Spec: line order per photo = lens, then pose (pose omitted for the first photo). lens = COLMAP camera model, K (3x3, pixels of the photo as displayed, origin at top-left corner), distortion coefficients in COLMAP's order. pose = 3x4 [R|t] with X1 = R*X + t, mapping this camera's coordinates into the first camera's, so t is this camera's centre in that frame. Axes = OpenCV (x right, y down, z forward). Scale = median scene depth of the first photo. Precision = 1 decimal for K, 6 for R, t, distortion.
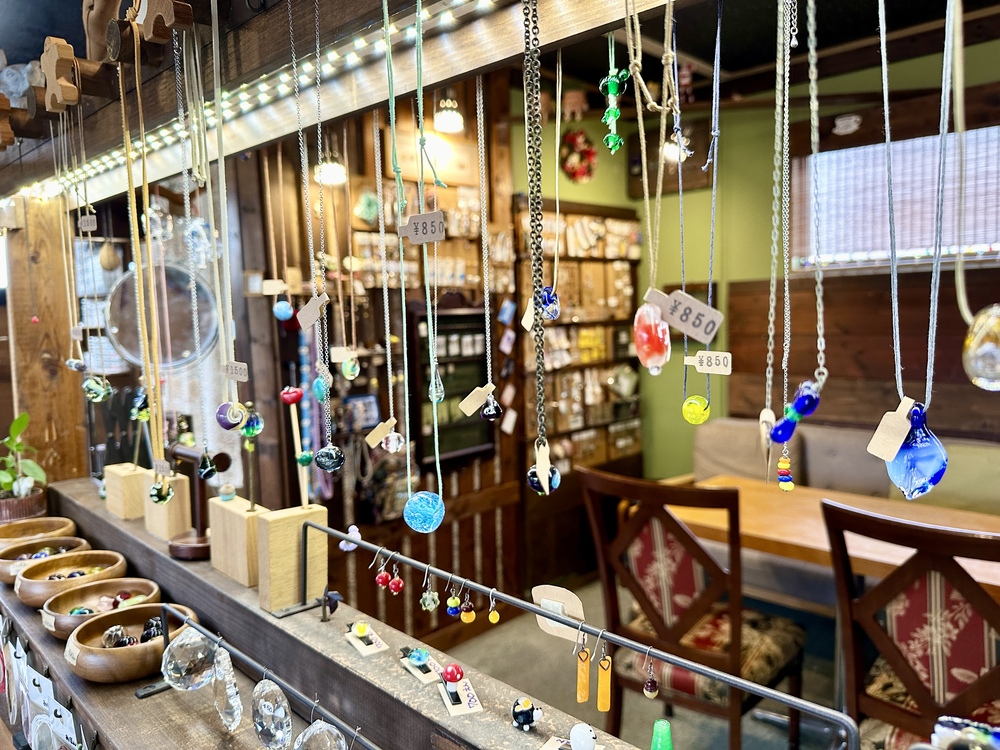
lens RADIAL K [[709.3, 0, 500.0], [0, 709.3, 376.0], [0, 0, 1]] dist [-0.002334, -0.005917]
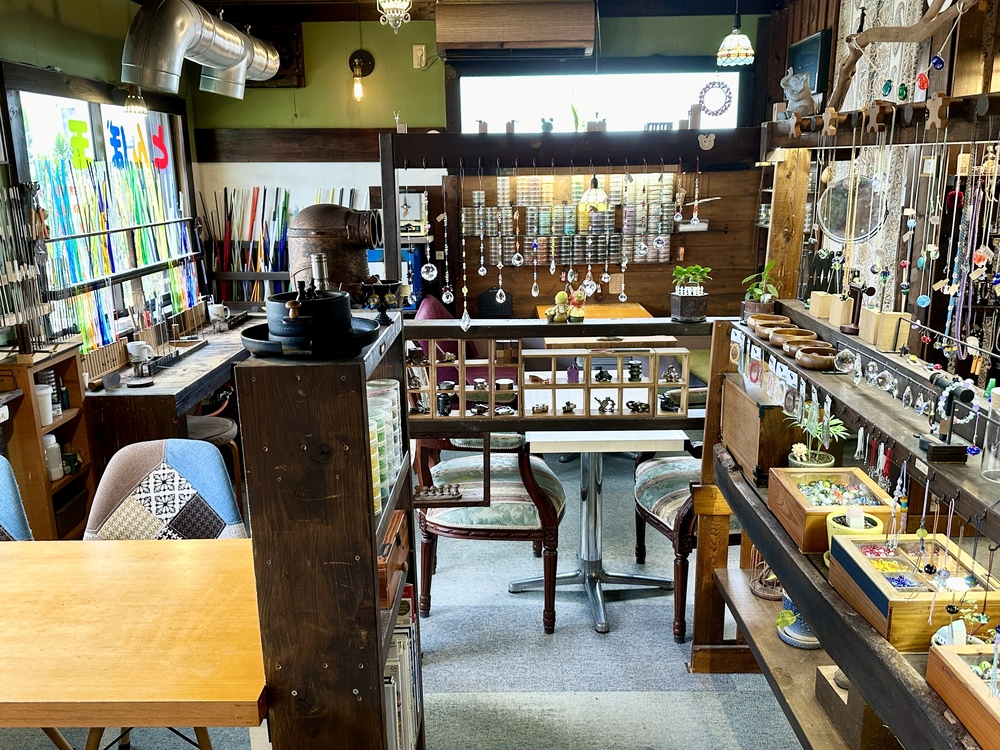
lens RADIAL K [[830.0, 0, 499.1], [0, 830.0, 378.1], [0, 0, 1]] dist [0.014478, -0.001992]
pose [[0.685090, 0.200116, -0.700432, 0.512356], [-0.076626, 0.975989, 0.203895, -0.041794], [0.724417, -0.086015, 0.683975, -1.224697]]
